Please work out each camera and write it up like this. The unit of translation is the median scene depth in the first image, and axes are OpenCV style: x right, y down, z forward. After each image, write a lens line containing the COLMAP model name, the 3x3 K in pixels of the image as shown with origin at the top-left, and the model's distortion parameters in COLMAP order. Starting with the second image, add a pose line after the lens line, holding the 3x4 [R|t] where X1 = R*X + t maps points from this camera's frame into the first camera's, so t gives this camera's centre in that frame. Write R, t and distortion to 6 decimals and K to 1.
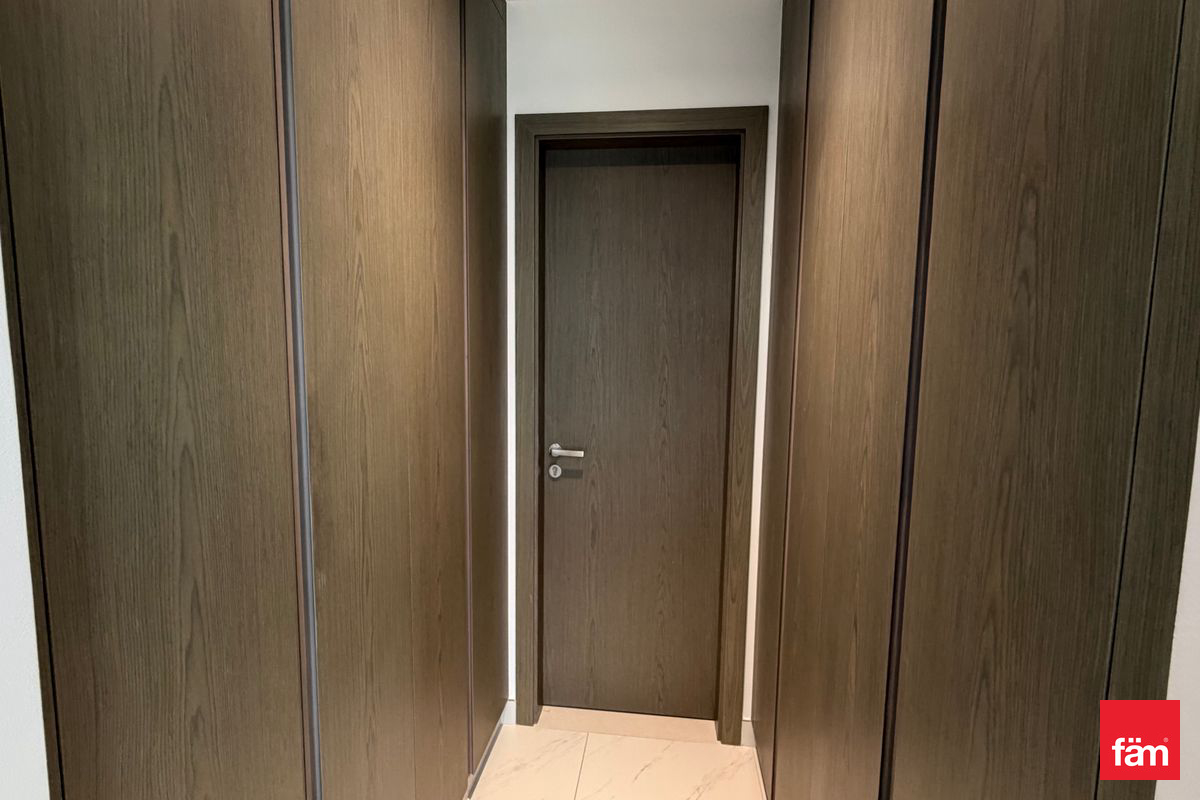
lens RADIAL K [[571.5, 0, 599.5], [0, 571.5, 398.0], [0, 0, 1]] dist [-0.002931, 0.001646]
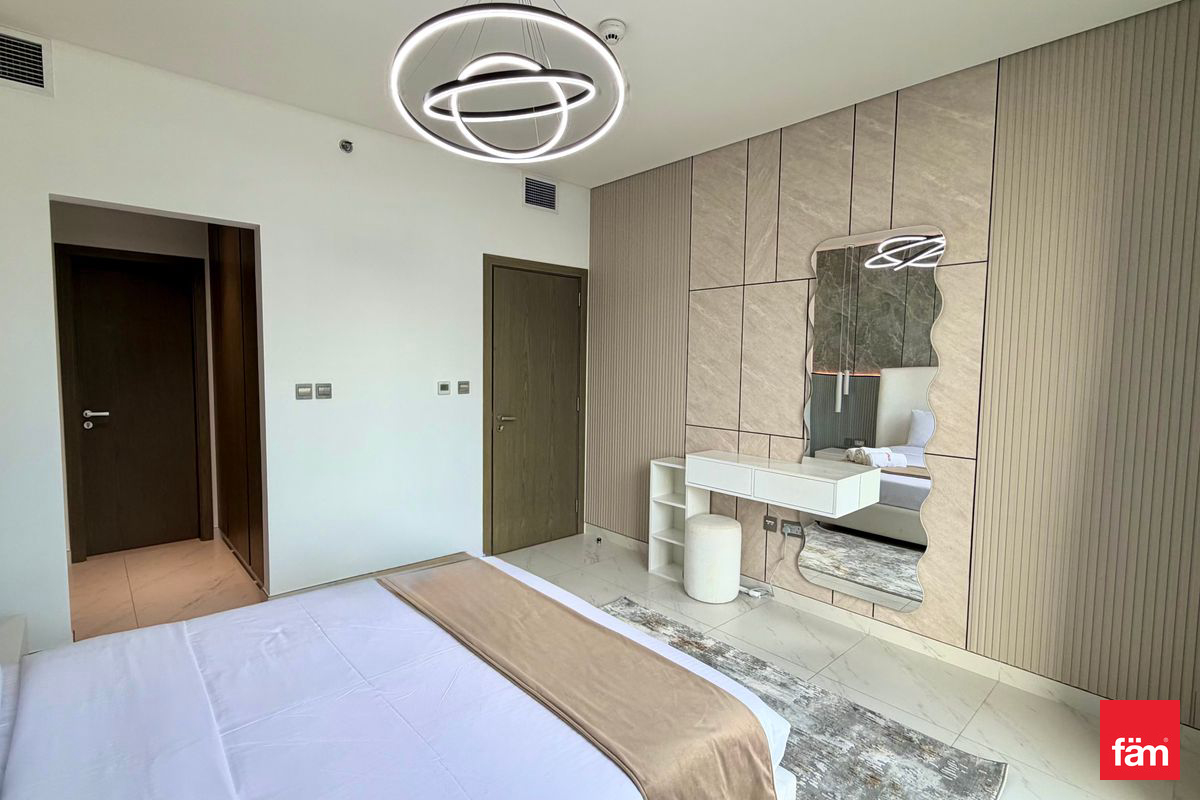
lens RADIAL K [[571.5, 0, 596.2], [0, 571.5, 399.7], [0, 0, 1]] dist [-0.002931, 0.001646]
pose [[0.658954, -0.060554, 0.749742, -0.384867], [0.076289, 0.996995, 0.013473, 0.149178], [-0.748304, 0.048319, 0.661594, -1.526042]]
